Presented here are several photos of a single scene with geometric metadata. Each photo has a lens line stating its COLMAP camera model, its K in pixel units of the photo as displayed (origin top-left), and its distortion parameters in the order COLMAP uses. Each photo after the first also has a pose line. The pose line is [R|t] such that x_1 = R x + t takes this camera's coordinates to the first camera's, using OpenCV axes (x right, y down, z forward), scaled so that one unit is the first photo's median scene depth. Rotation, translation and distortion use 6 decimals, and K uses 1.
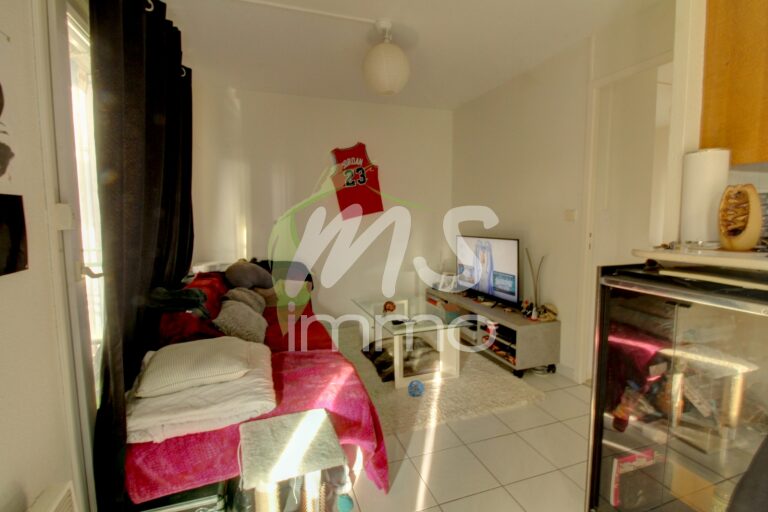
lens RADIAL K [[361.7, 0, 382.5], [0, 361.7, 253.0], [0, 0, 1]] dist [-0.010930, -0.003370]
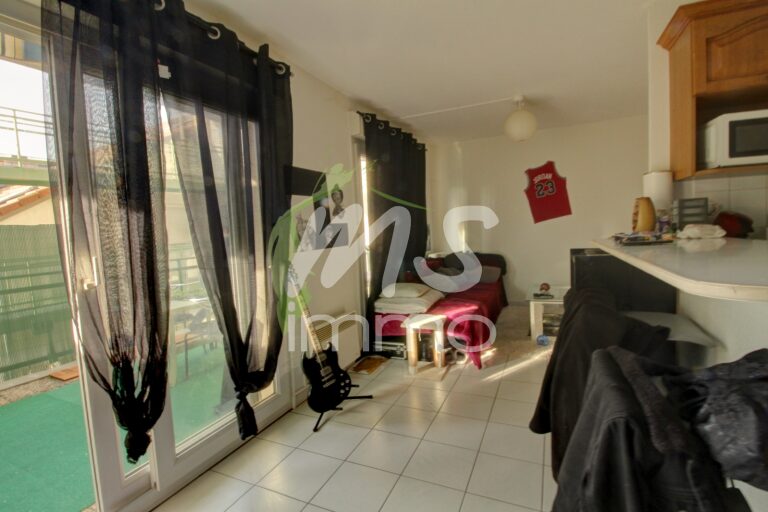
lens RADIAL K [[361.7, 0, 387.6], [0, 361.7, 259.0], [0, 0, 1]] dist [-0.010930, -0.003370]
pose [[0.731766, 0.026614, -0.681037, 0.396054], [-0.021913, 0.999639, 0.015520, 0.028966], [0.681204, 0.003566, 0.732085, -0.306892]]
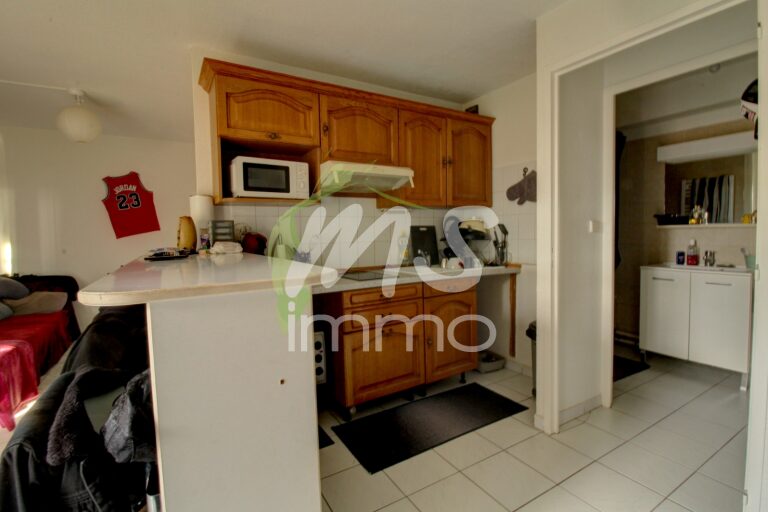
lens RADIAL K [[361.7, 0, 387.0], [0, 361.7, 253.3], [0, 0, 1]] dist [-0.010930, -0.003370]
pose [[0.975589, -0.022861, 0.218409, 0.486256], [0.032556, 0.998633, -0.040897, 0.031537], [-0.217176, 0.047009, 0.975000, -0.298769]]
